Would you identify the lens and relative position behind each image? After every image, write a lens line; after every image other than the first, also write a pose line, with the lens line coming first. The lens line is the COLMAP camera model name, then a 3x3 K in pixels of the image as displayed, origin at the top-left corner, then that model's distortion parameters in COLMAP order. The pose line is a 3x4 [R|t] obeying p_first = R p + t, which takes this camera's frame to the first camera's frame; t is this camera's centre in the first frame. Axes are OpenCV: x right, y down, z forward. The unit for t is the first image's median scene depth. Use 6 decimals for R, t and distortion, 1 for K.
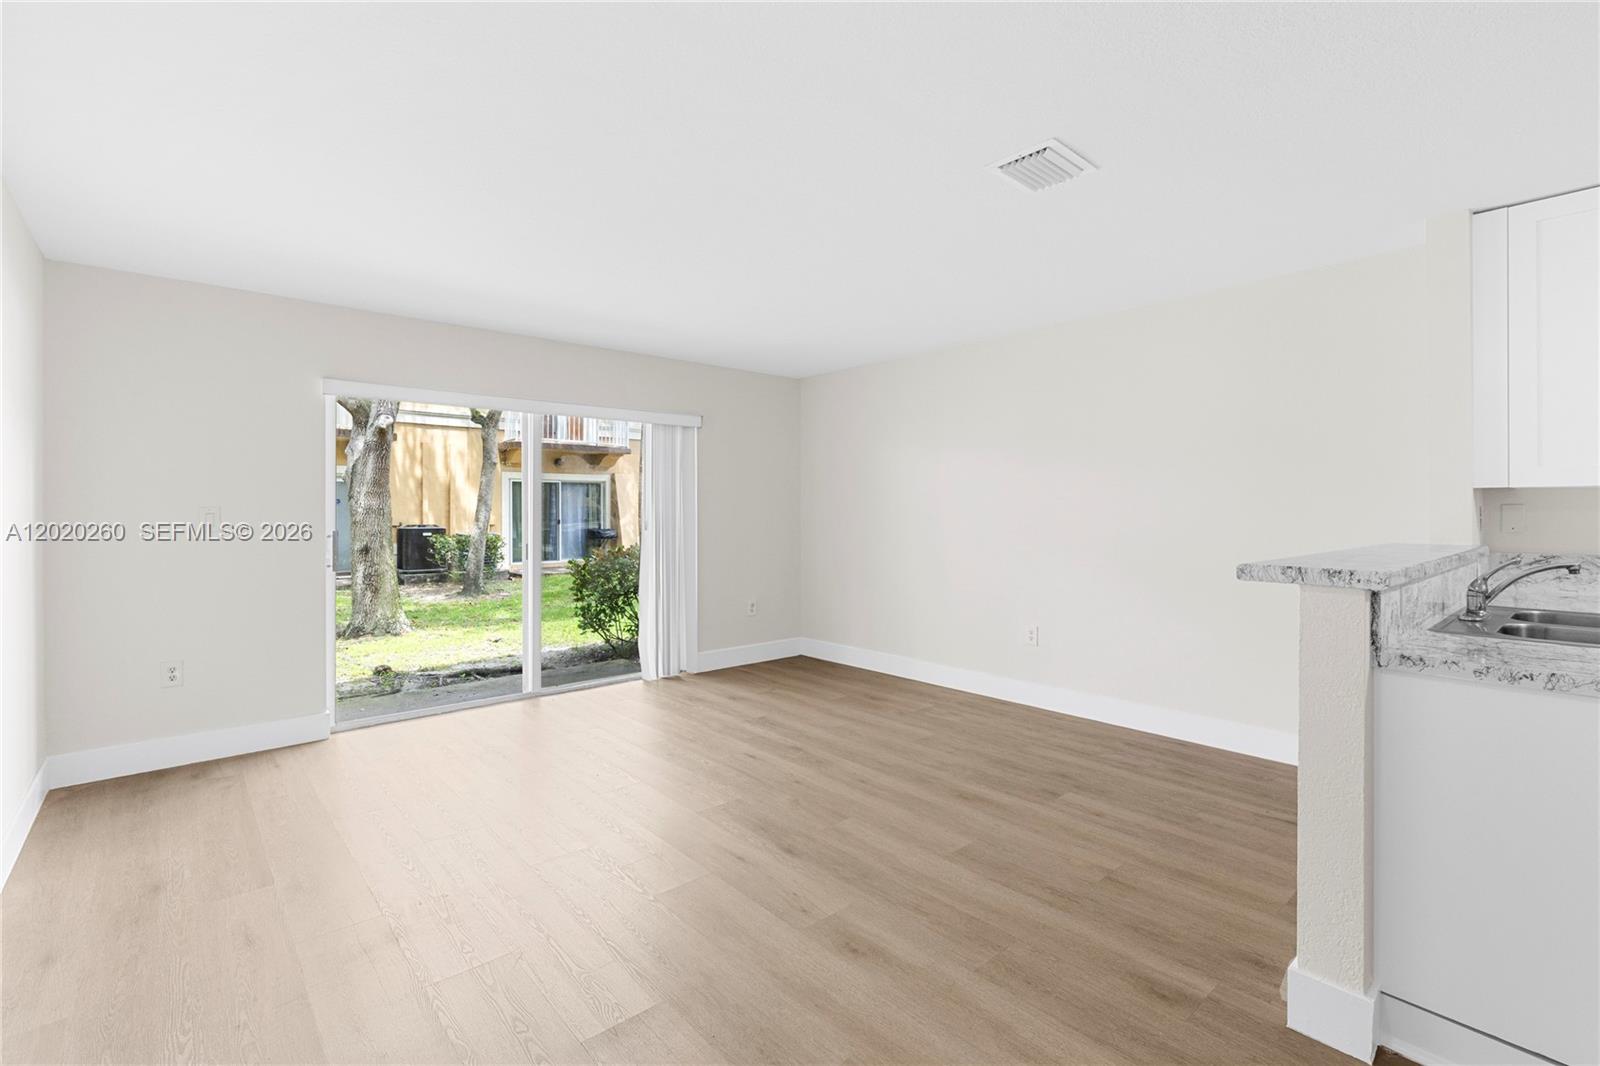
lens RADIAL K [[713.9, 0, 800.1], [0, 713.9, 513.4], [0, 0, 1]] dist [0.002310, 0.000278]
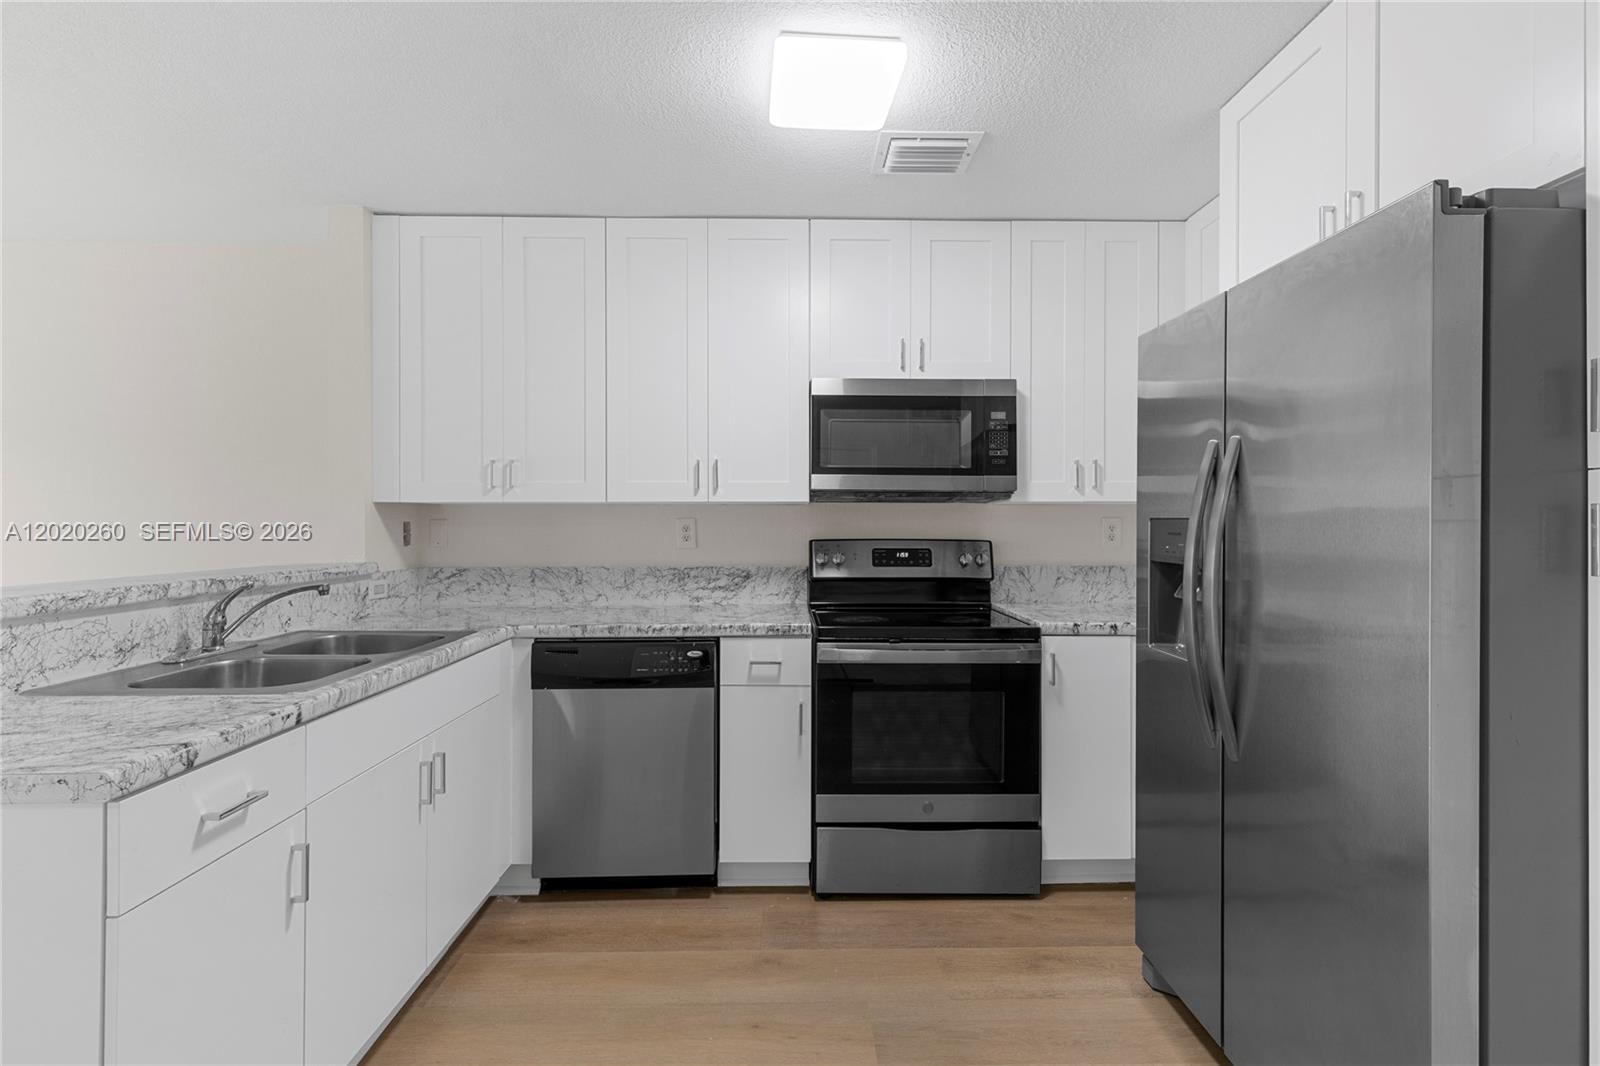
lens RADIAL K [[715.5, 0, 799.5], [0, 715.5, 523.1], [0, 0, 1]] dist [0.007792, 0.000197]
pose [[0.646158, 0.001426, 0.763202, 0.305919], [0.002966, 0.999986, -0.004379, -0.000880], [-0.763198, 0.005093, 0.646145, -0.024802]]
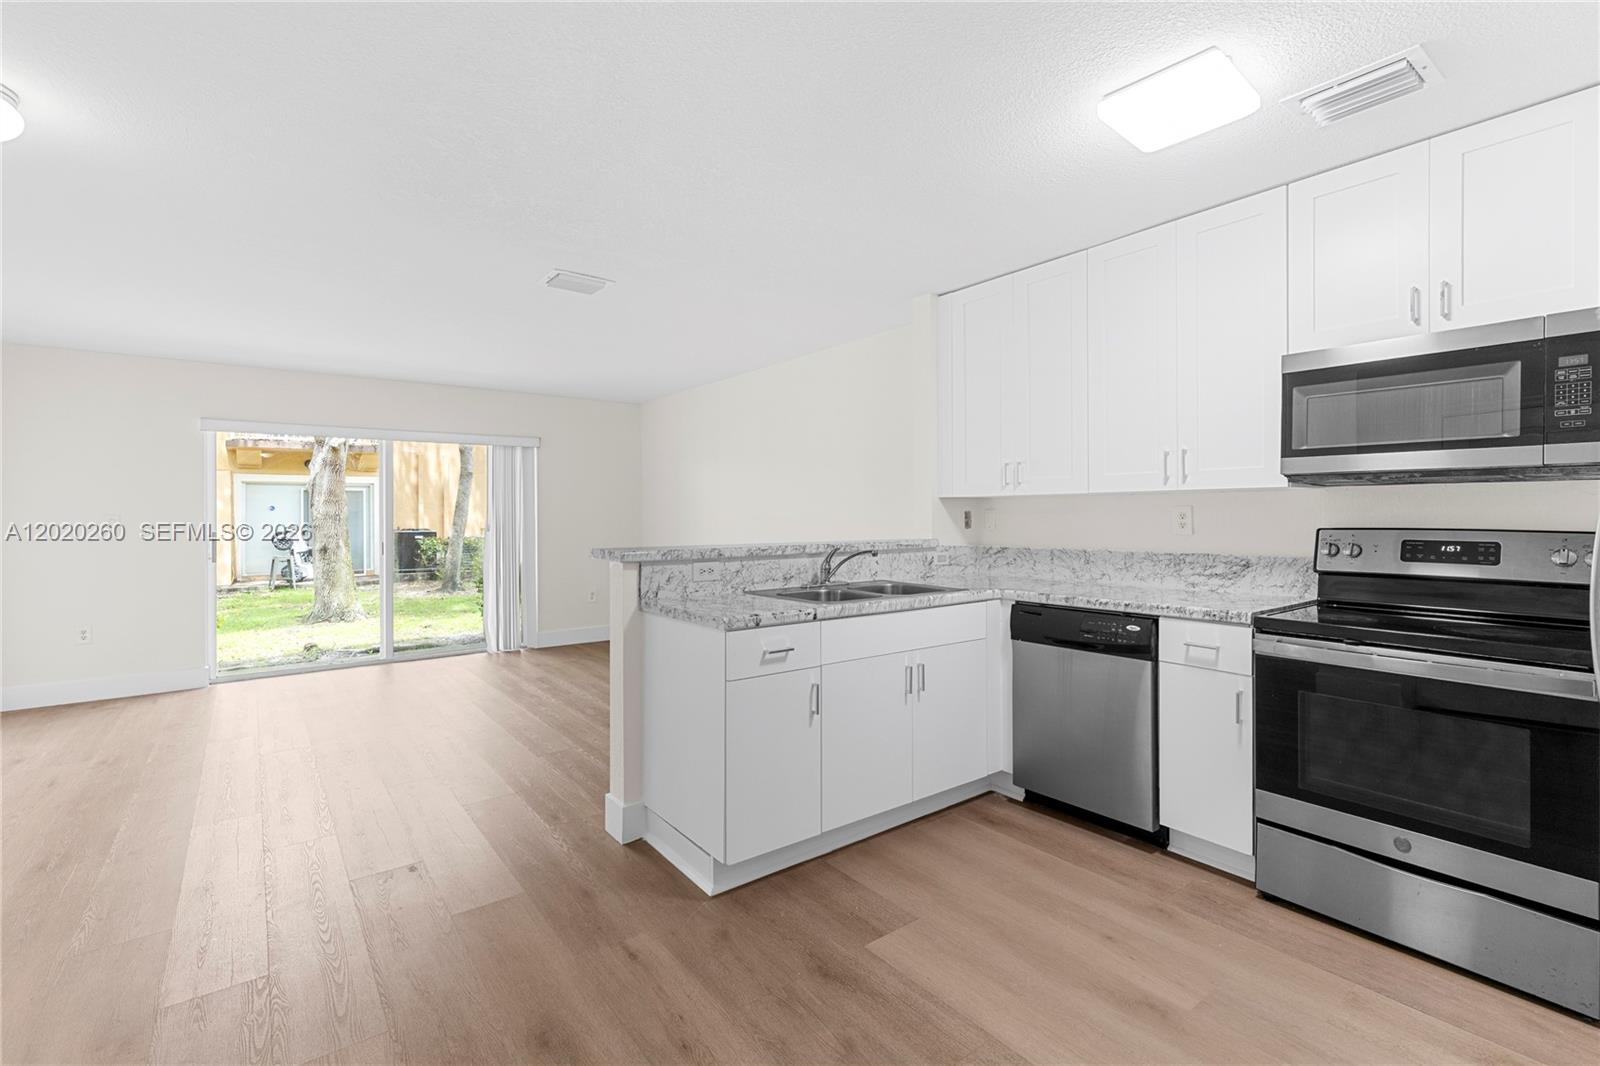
lens RADIAL K [[713.9, 0, 800.1], [0, 713.9, 513.4], [0, 0, 1]] dist [0.002310, 0.000278]
pose [[0.997699, -0.003773, -0.067687, 0.407991], [0.003419, 0.999980, -0.005340, 0.000585], [0.067706, 0.005096, 0.997692, -0.198180]]
